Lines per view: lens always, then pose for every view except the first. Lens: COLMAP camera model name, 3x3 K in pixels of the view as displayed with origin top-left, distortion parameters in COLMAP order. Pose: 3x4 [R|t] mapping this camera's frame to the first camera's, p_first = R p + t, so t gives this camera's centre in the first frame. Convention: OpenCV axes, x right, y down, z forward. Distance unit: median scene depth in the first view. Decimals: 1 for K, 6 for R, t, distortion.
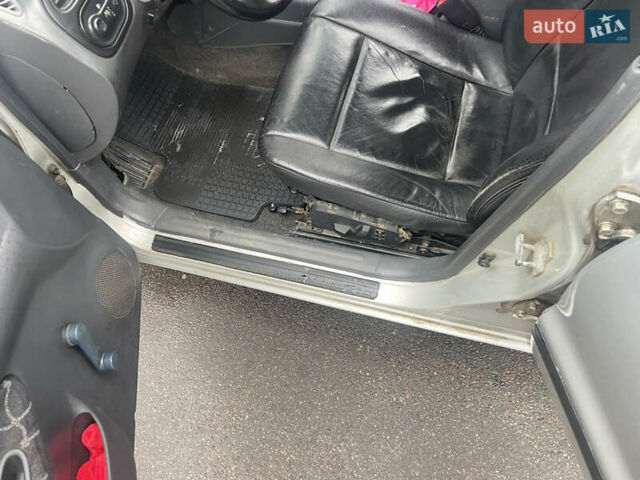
lens RADIAL K [[476.4, 0, 319.4], [0, 476.4, 240.6], [0, 0, 1]] dist [0.084198, -0.118578]
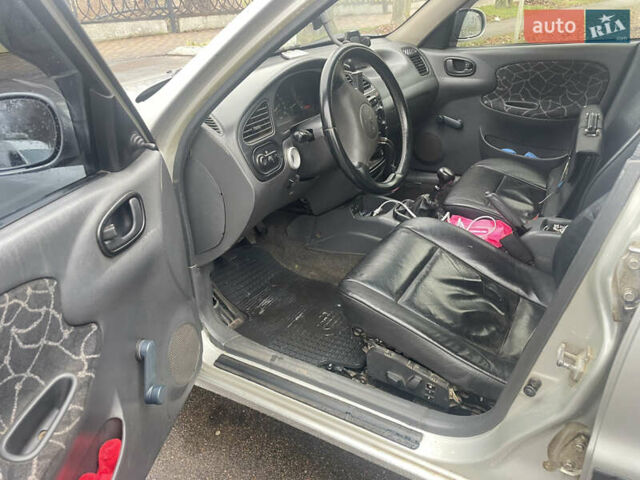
lens RADIAL K [[484.6, 0, 330.2], [0, 484.6, 238.2], [0, 0, 1]] dist [0.080218, -0.079450]
pose [[0.965485, 0.199998, -0.166852, 0.030517], [-0.260134, 0.772434, -0.579375, 0.405603], [0.013009, 0.602782, 0.797800, -0.036124]]
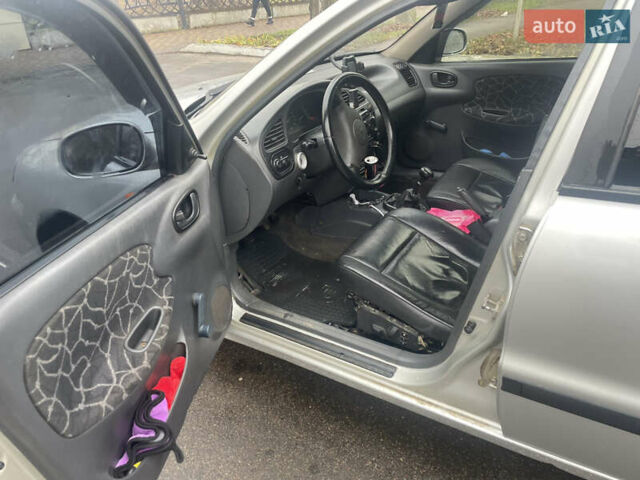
lens RADIAL K [[484.6, 0, 330.2], [0, 484.6, 238.2], [0, 0, 1]] dist [0.080218, -0.079450]
pose [[0.962589, 0.207396, -0.174381, 0.109601], [-0.270263, 0.781119, -0.562859, 0.614642], [0.019478, 0.588931, 0.807949, -0.297537]]
